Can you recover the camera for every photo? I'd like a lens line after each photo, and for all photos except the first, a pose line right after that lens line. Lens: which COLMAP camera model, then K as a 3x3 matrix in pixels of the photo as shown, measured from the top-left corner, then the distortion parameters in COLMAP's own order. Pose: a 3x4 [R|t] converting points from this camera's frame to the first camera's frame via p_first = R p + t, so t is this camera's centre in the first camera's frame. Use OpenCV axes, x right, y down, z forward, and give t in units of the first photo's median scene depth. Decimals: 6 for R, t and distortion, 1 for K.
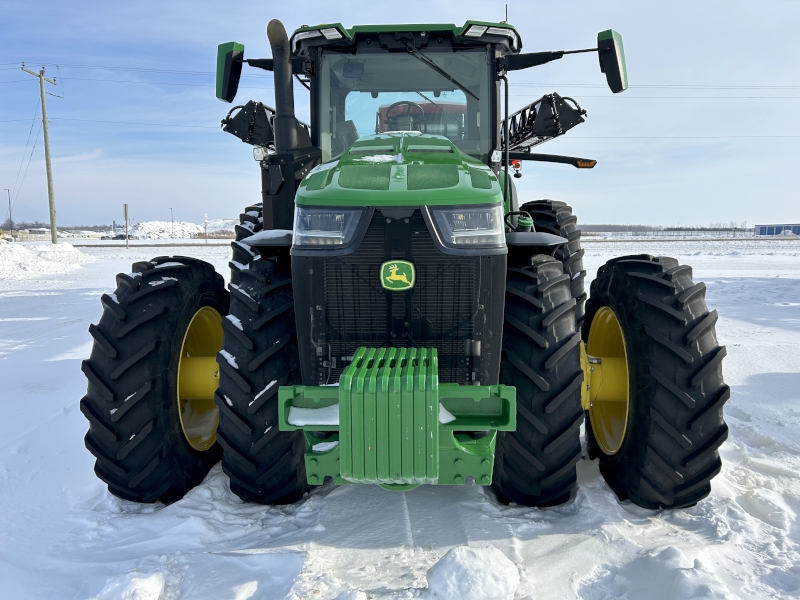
lens RADIAL K [[599.7, 0, 403.7], [0, 599.7, 301.1], [0, 0, 1]] dist [0.020385, 0.000742]
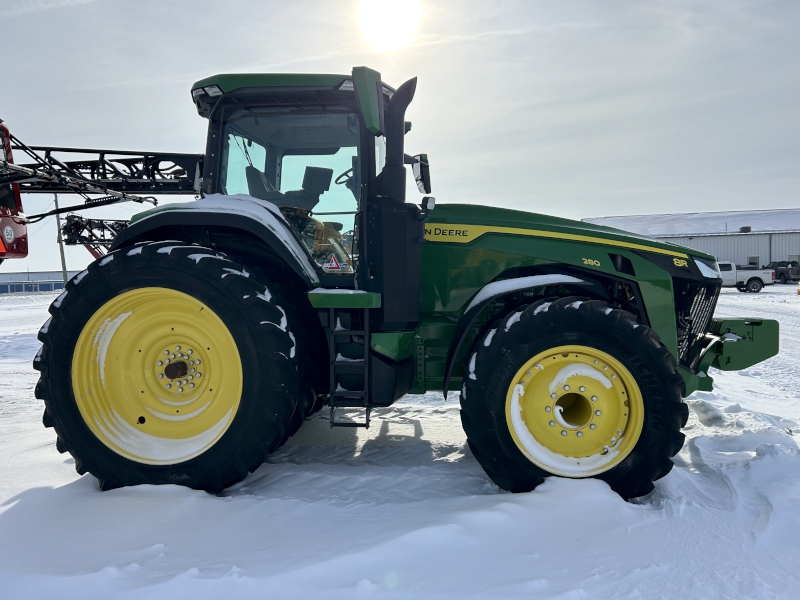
lens RADIAL K [[599.7, 0, 399.6], [0, 599.7, 297.7], [0, 0, 1]] dist [0.020385, 0.000742]
pose [[0.104020, -0.028699, 0.994161, -1.195946], [0.138286, 0.990292, 0.014119, -0.102141], [-0.984915, 0.136010, 0.106979, 0.916252]]
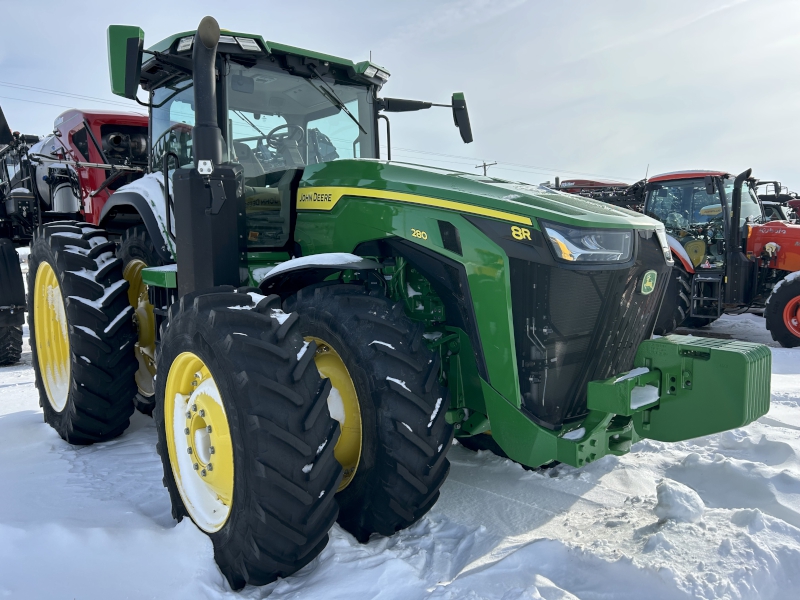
lens RADIAL K [[599.7, 0, 404.2], [0, 599.7, 302.0], [0, 0, 1]] dist [0.020385, 0.000742]
pose [[0.738499, -0.065267, 0.671088, -0.592238], [0.093800, 0.995571, -0.006397, -0.018332], [-0.667698, 0.067672, 0.741350, 0.174869]]
